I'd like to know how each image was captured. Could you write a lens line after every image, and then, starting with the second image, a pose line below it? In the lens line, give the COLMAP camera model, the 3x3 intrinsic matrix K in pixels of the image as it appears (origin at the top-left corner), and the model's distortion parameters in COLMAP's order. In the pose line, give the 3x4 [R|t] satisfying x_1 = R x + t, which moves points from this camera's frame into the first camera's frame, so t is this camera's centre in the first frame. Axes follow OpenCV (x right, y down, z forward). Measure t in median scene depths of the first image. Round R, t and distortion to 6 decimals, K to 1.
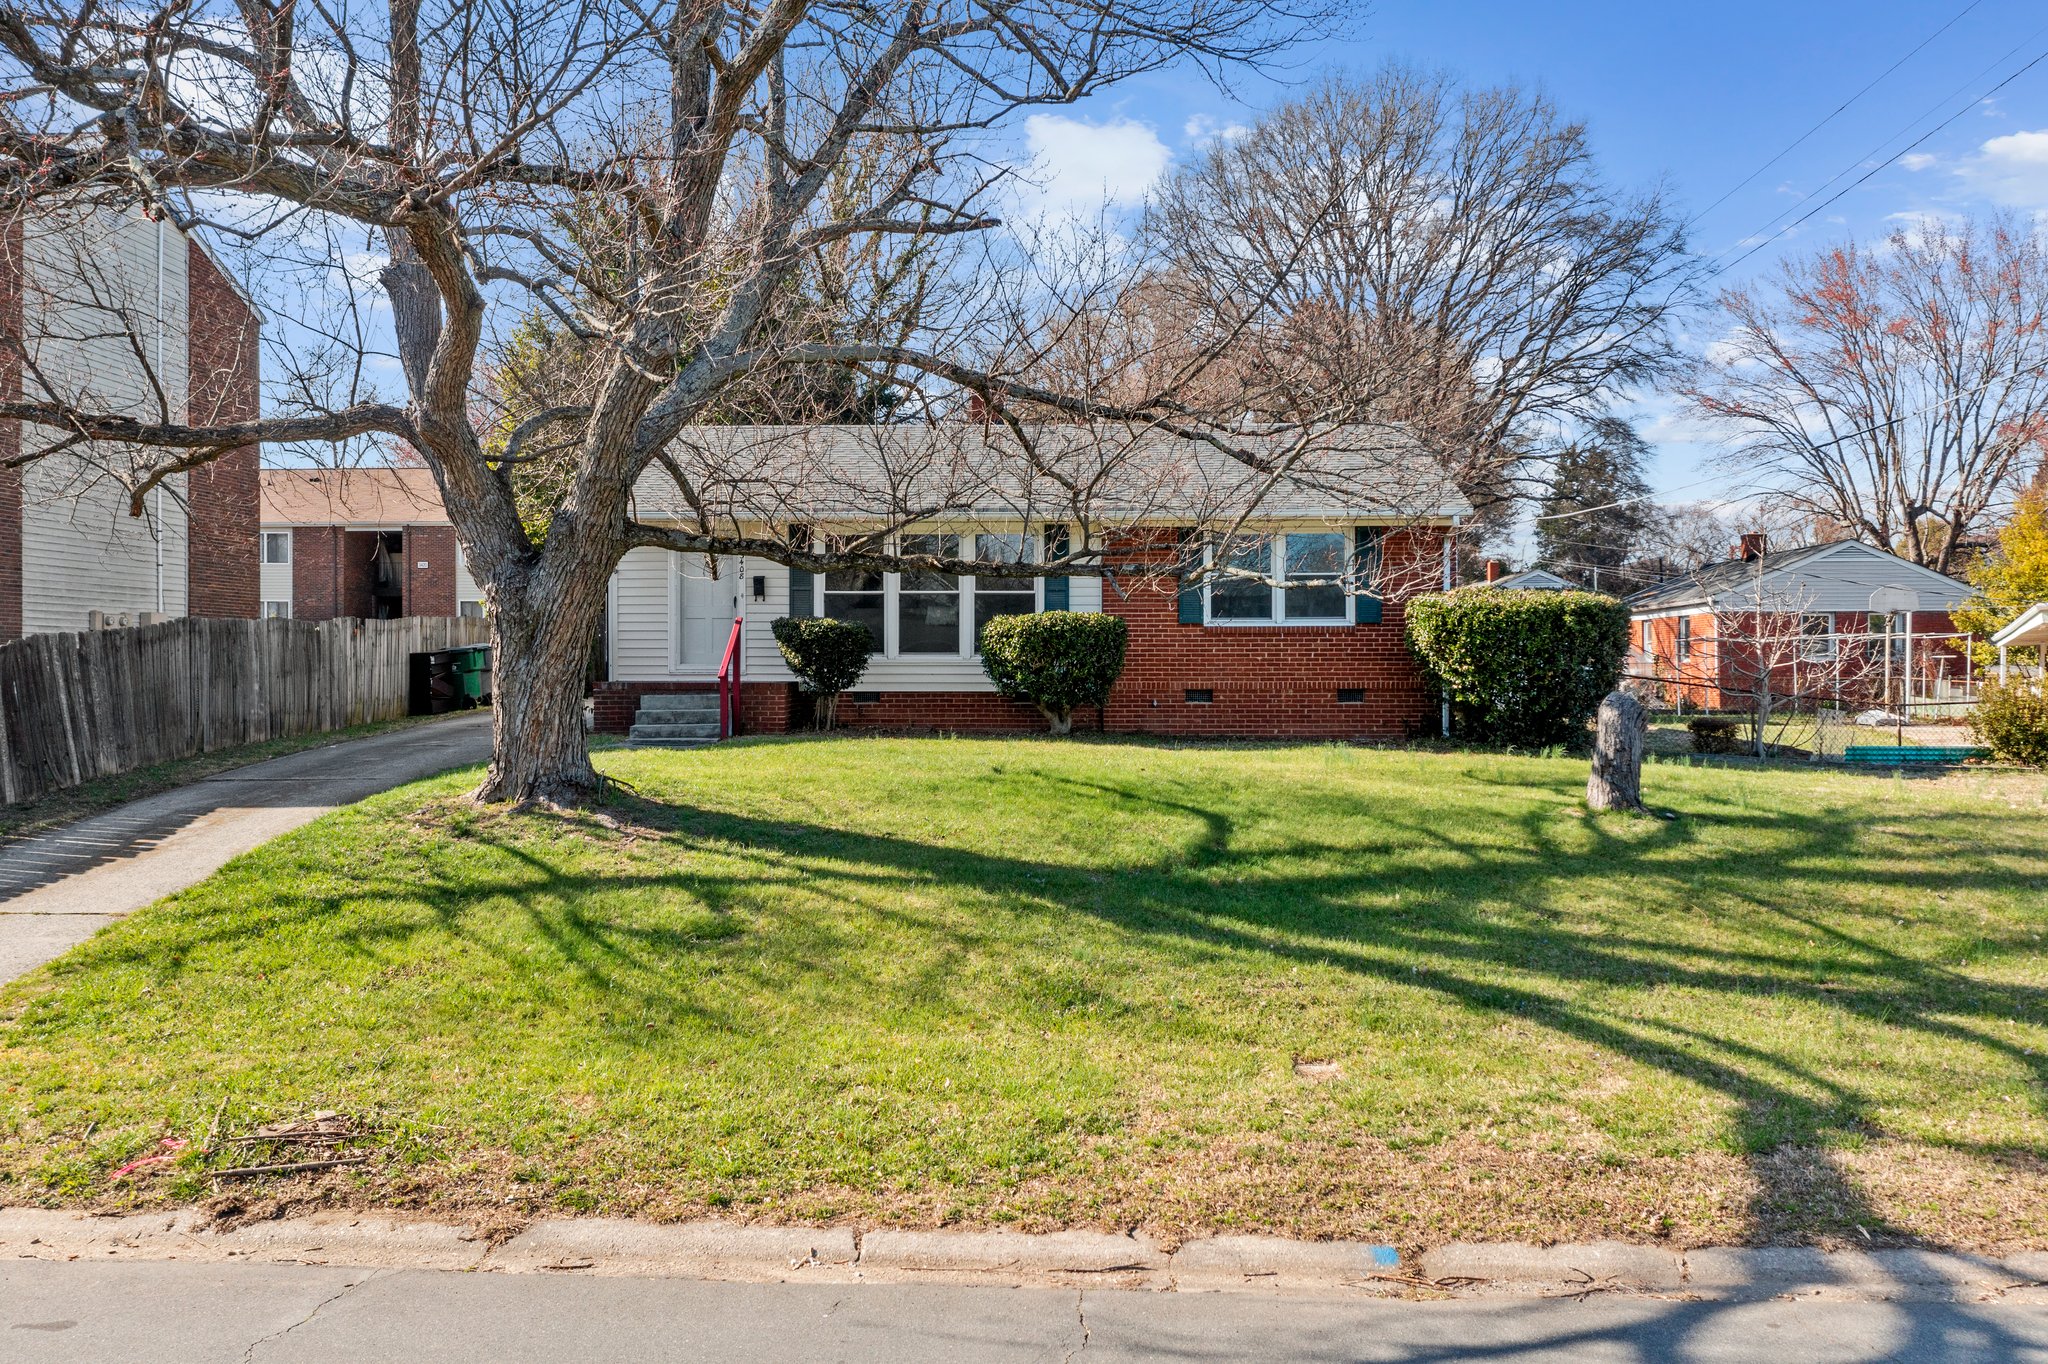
lens RADIAL K [[1626.8, 0, 1032.0], [0, 1626.8, 624.5], [0, 0, 1]] dist [-0.023262, 0.031047]
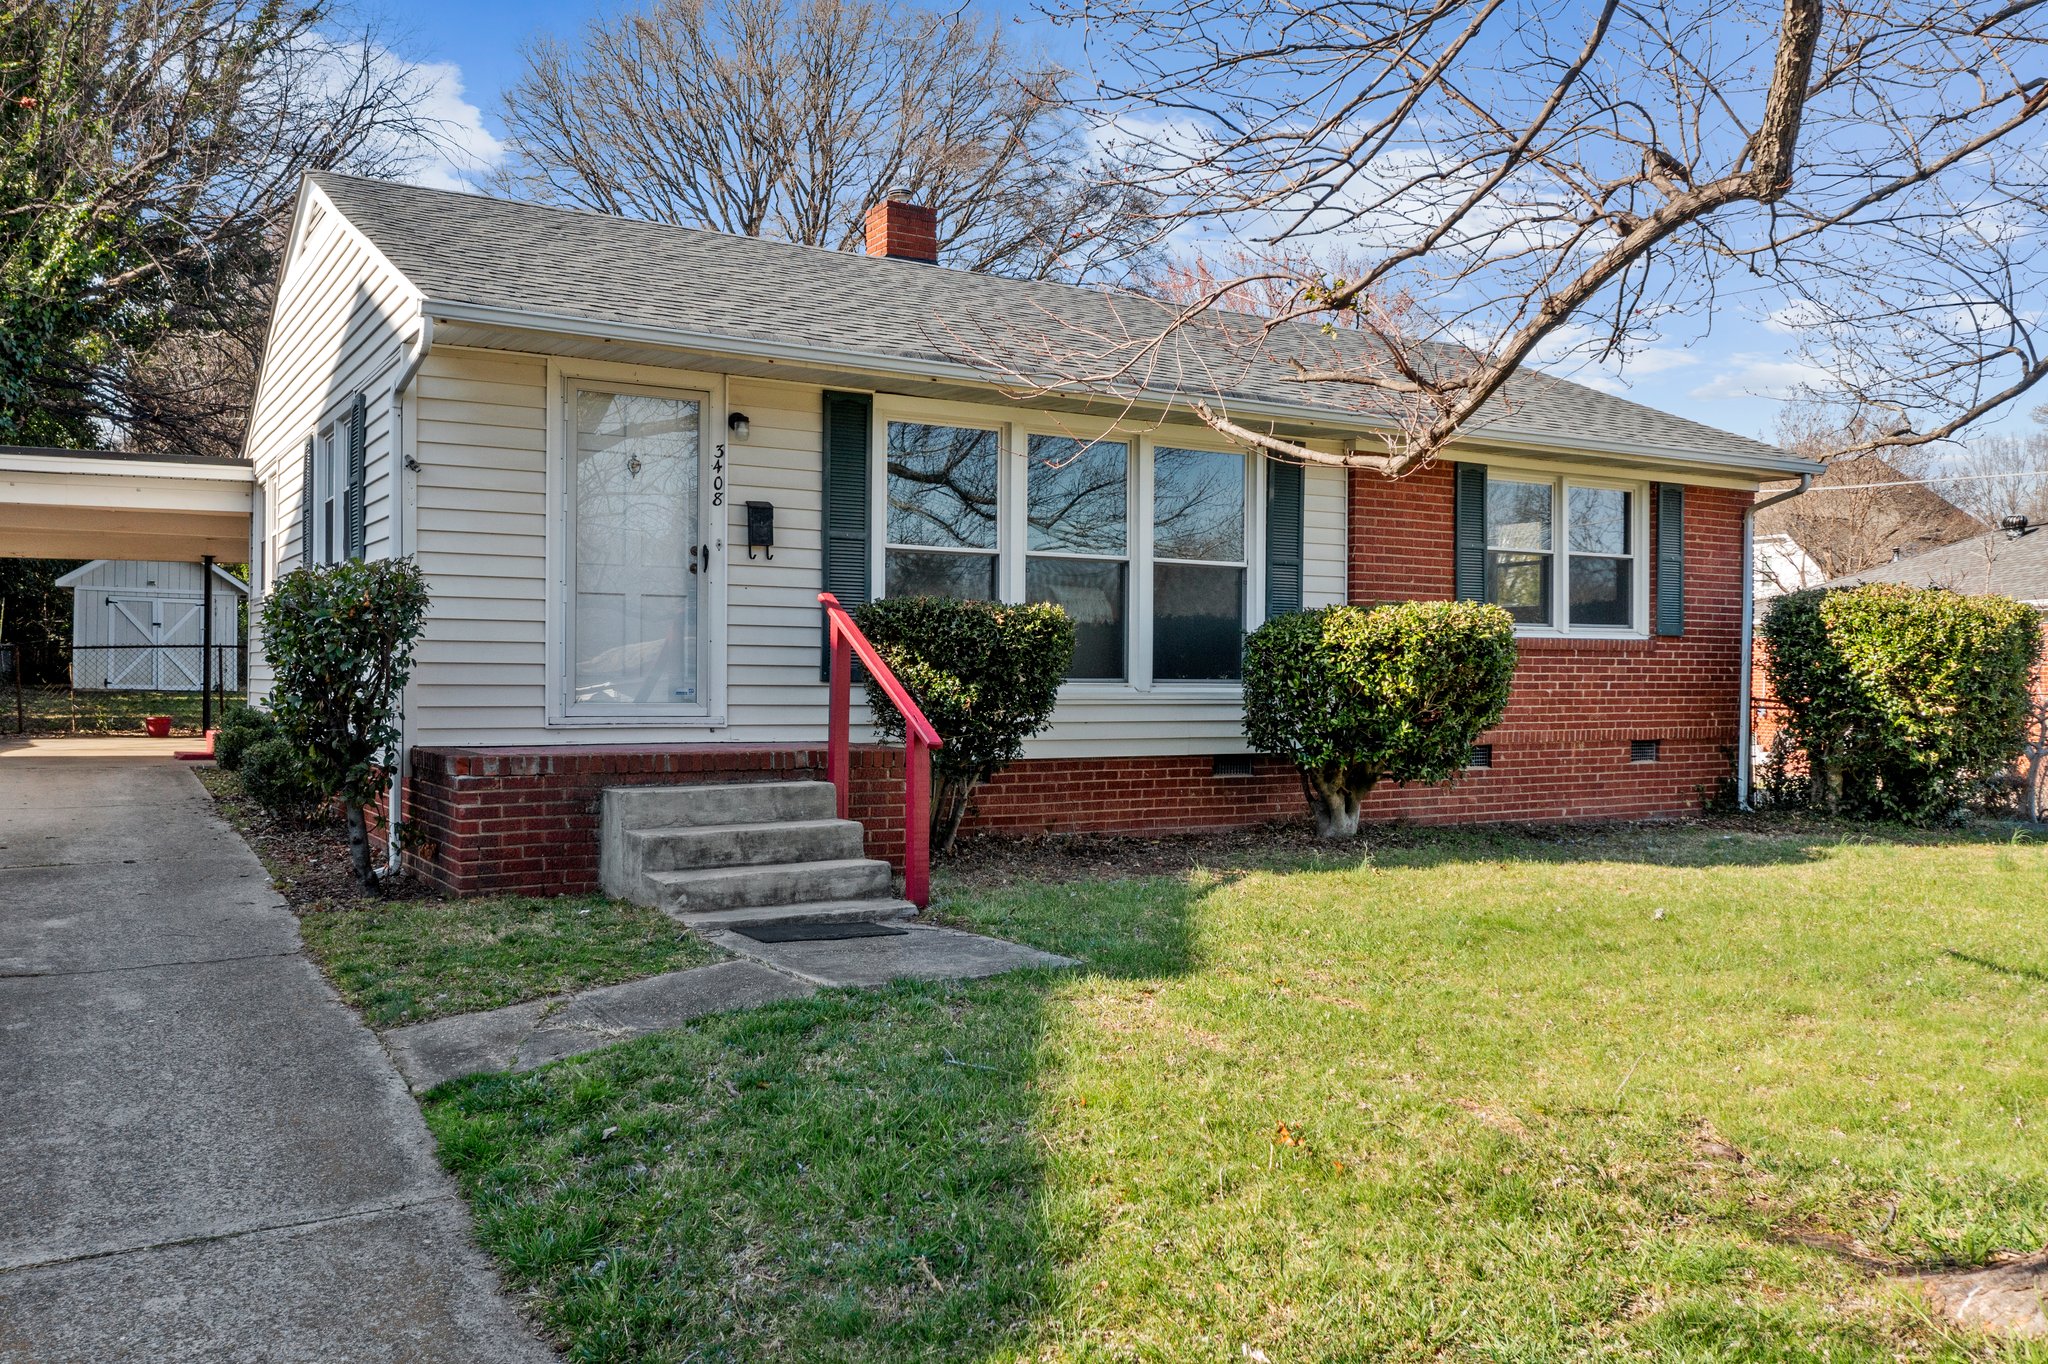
lens RADIAL K [[1626.8, 0, 1025.8], [0, 1626.8, 661.9], [0, 0, 1]] dist [-0.023262, 0.031047]
pose [[0.837854, 0.011421, 0.545774, -0.451288], [-0.021037, 0.999714, 0.011376, 0.009186], [-0.545488, -0.021013, 0.837855, 0.778087]]
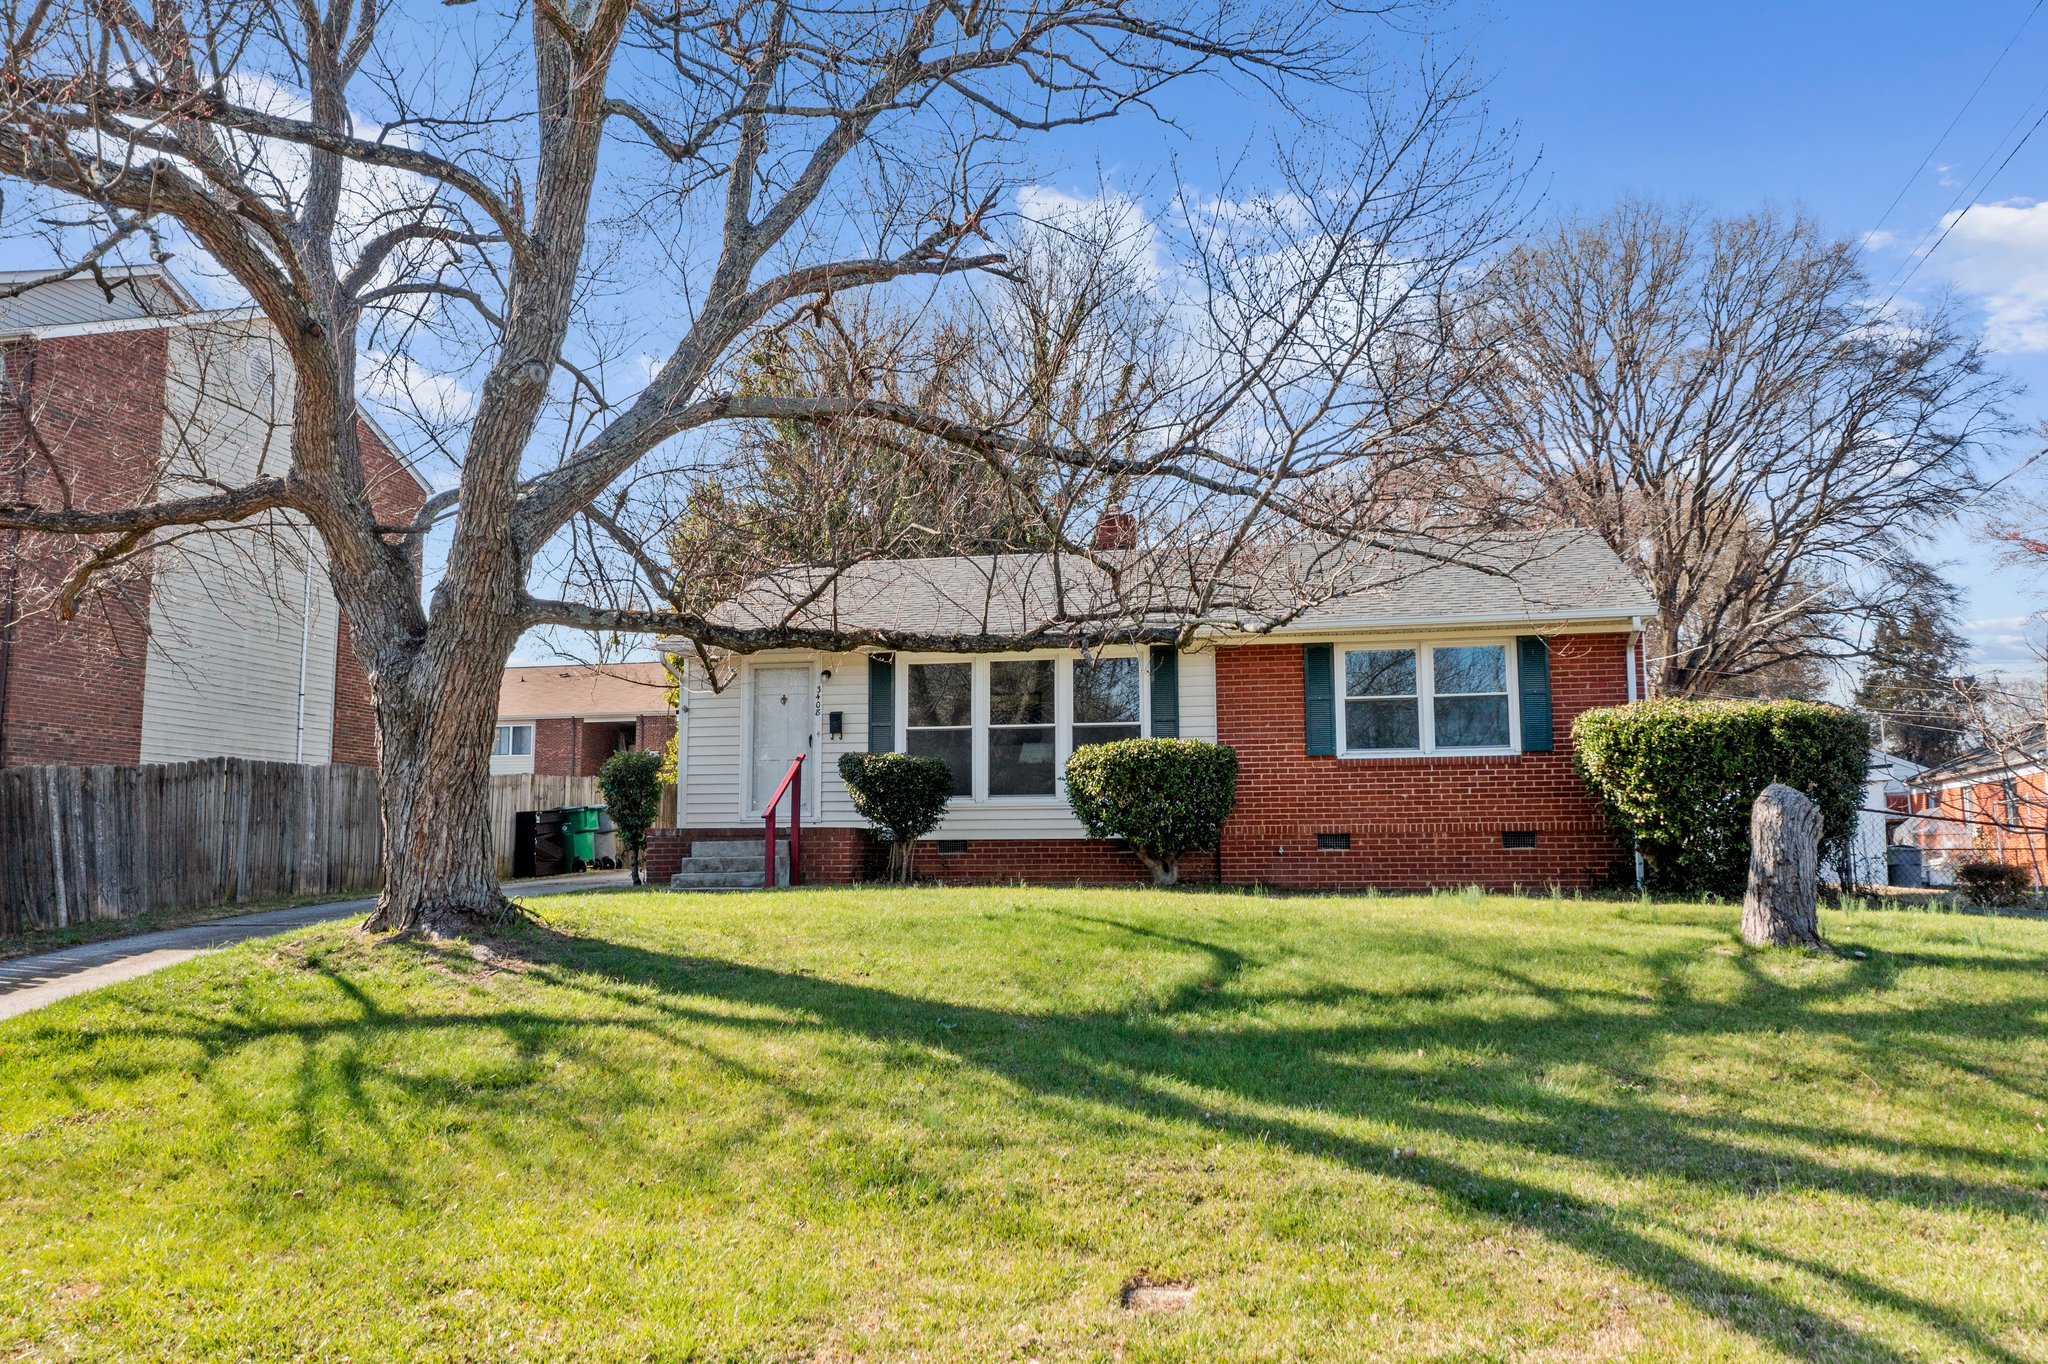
lens RADIAL K [[1626.8, 0, 1035.2], [0, 1626.8, 621.1], [0, 0, 1]] dist [-0.023262, 0.031047]
pose [[0.984020, -0.029482, -0.175601, 0.131387], [0.006772, 0.991680, -0.128547, 0.048844], [0.177930, 0.125304, 0.976033, 0.176737]]
